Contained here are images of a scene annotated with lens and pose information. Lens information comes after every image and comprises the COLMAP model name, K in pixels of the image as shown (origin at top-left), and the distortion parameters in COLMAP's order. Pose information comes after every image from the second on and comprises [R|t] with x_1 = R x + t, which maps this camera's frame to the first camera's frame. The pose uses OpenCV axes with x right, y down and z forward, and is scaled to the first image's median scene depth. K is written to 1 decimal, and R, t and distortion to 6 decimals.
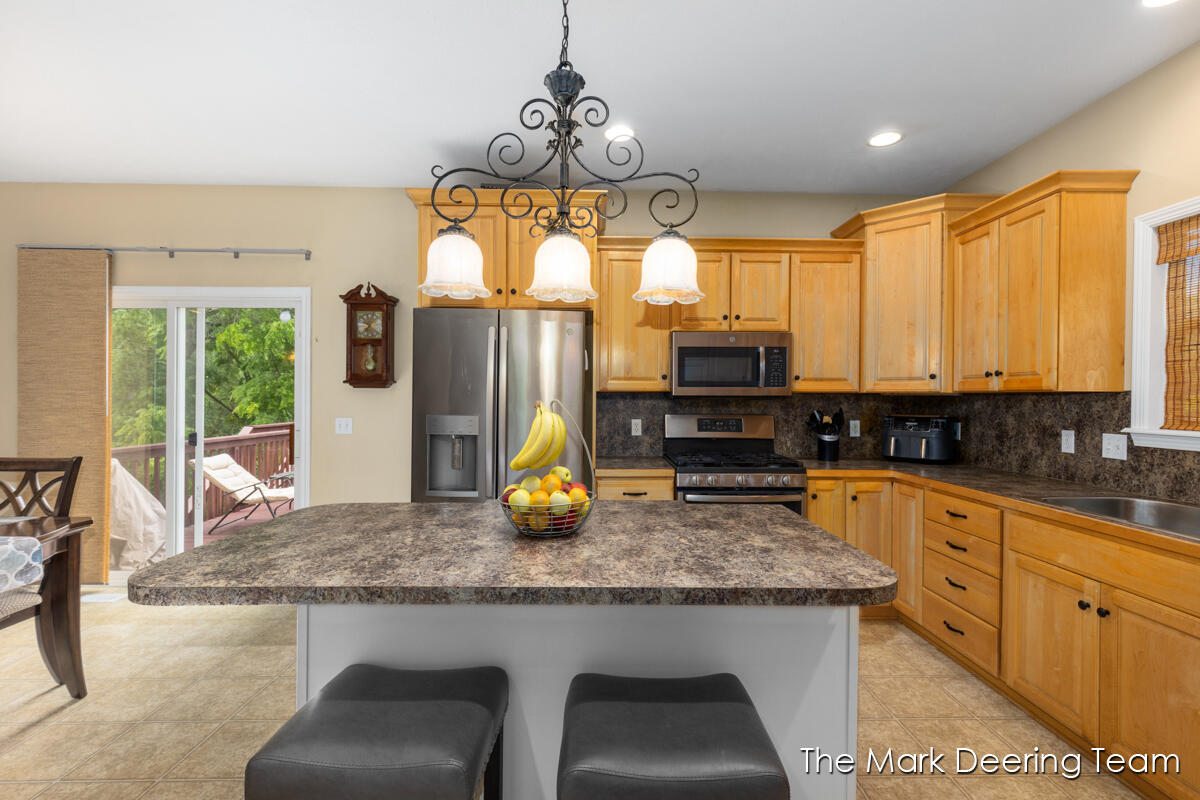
lens RADIAL K [[536.7, 0, 604.4], [0, 536.7, 400.6], [0, 0, 1]] dist [0.001474, 0.000556]
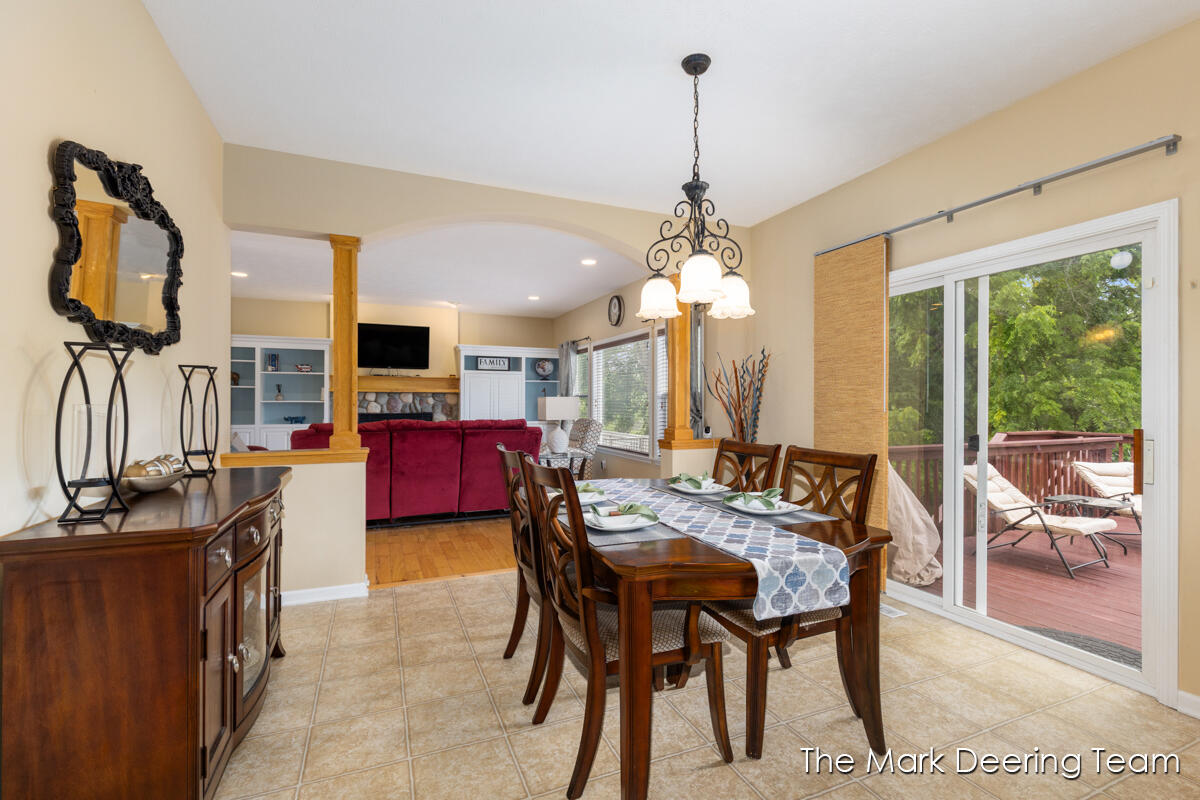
lens RADIAL K [[536.7, 0, 604.5], [0, 536.7, 400.4], [0, 0, 1]] dist [0.001474, 0.000556]
pose [[0.374836, -0.009232, -0.927045, -0.296617], [-0.004942, 0.999916, -0.011956, 0.026638], [0.927078, 0.009063, 0.374759, 0.244331]]
